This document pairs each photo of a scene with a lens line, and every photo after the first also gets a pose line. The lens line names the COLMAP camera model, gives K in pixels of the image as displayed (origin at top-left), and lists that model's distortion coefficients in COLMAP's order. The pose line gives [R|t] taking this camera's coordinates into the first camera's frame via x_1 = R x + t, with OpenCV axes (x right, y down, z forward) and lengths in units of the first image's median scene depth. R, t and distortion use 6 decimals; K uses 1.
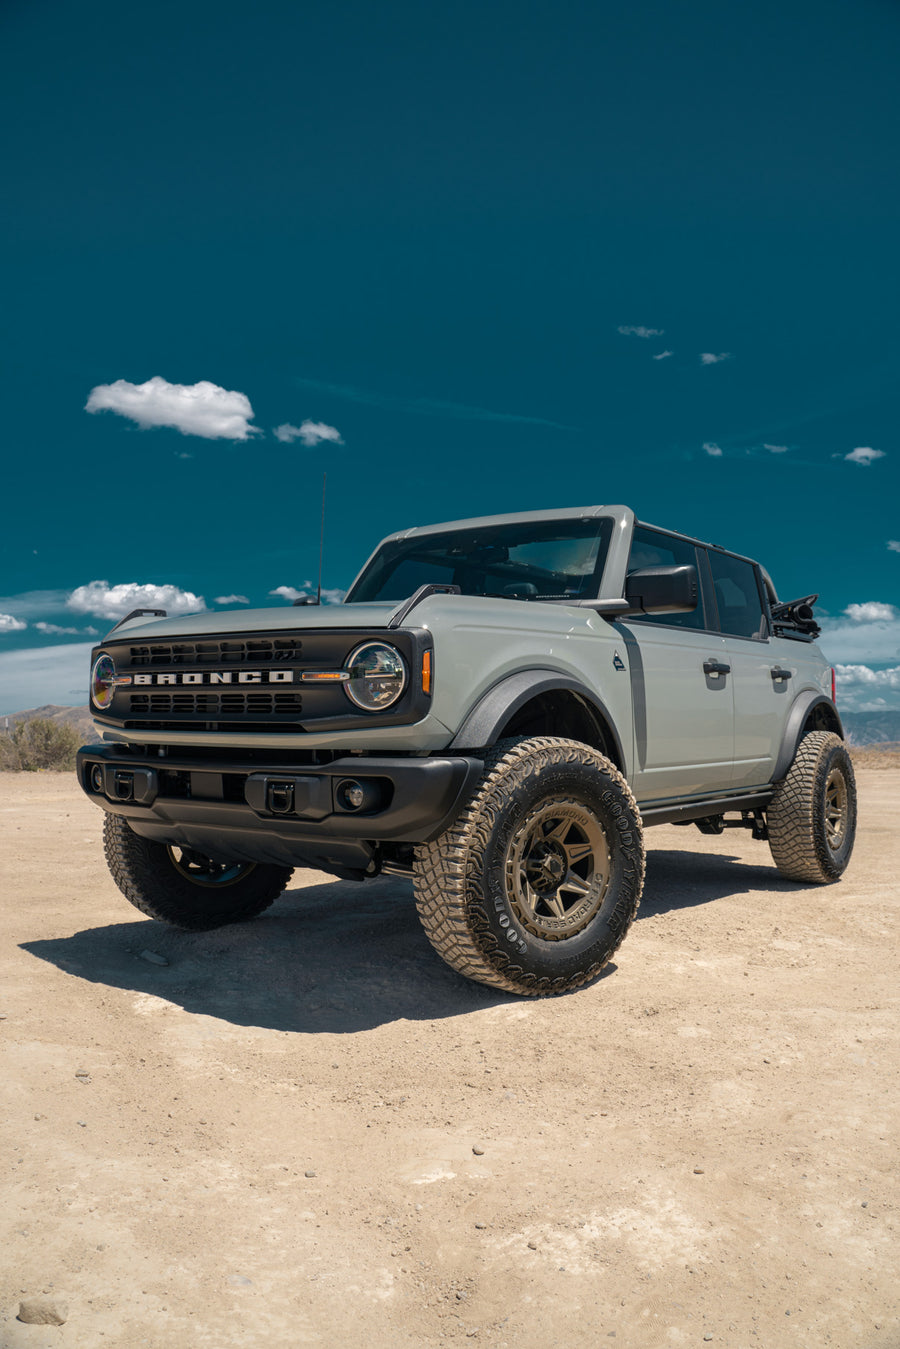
lens RADIAL K [[1158.8, 0, 478.2], [0, 1158.8, 666.3], [0, 0, 1]] dist [-0.123118, 0.005900]
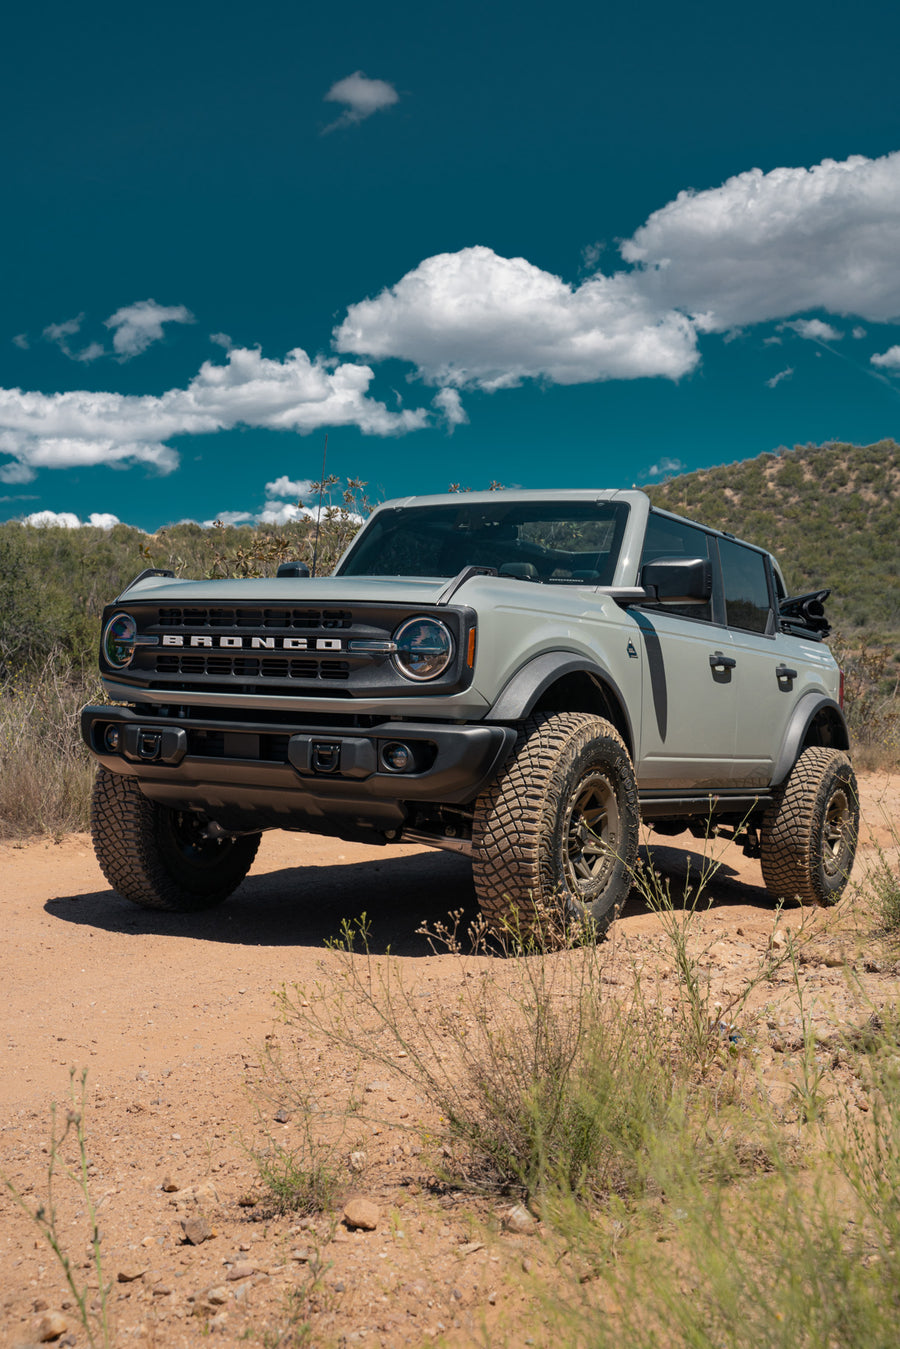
lens RADIAL K [[1612.4, 0, 451.8], [0, 1612.4, 682.0], [0, 0, 1]] dist [0.012620, 0.000000]
pose [[0.996579, 0.053224, 0.063230, -0.142970], [-0.054238, 0.998424, 0.014436, 0.015323], [-0.062362, -0.017816, 0.997895, -0.464136]]
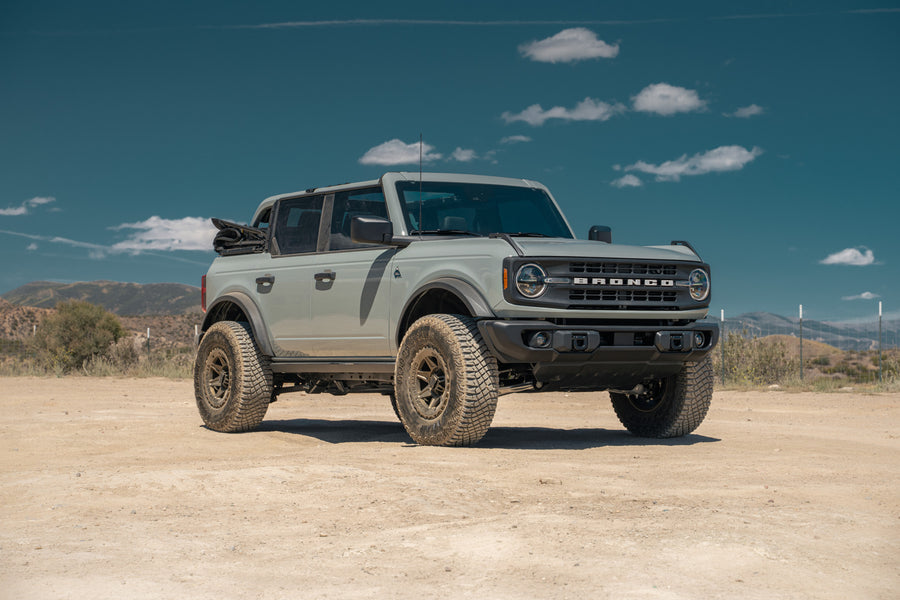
lens RADIAL K [[1867.4, 0, 447.6], [0, 1867.4, 256.7], [0, 0, 1]] dist [0.280893, 0.000000]
pose [[0.351100, 0.039204, 0.935517, -3.208747], [-0.037223, 0.998918, -0.027891, 0.065685], [-0.935598, -0.025030, 0.352180, 0.197304]]
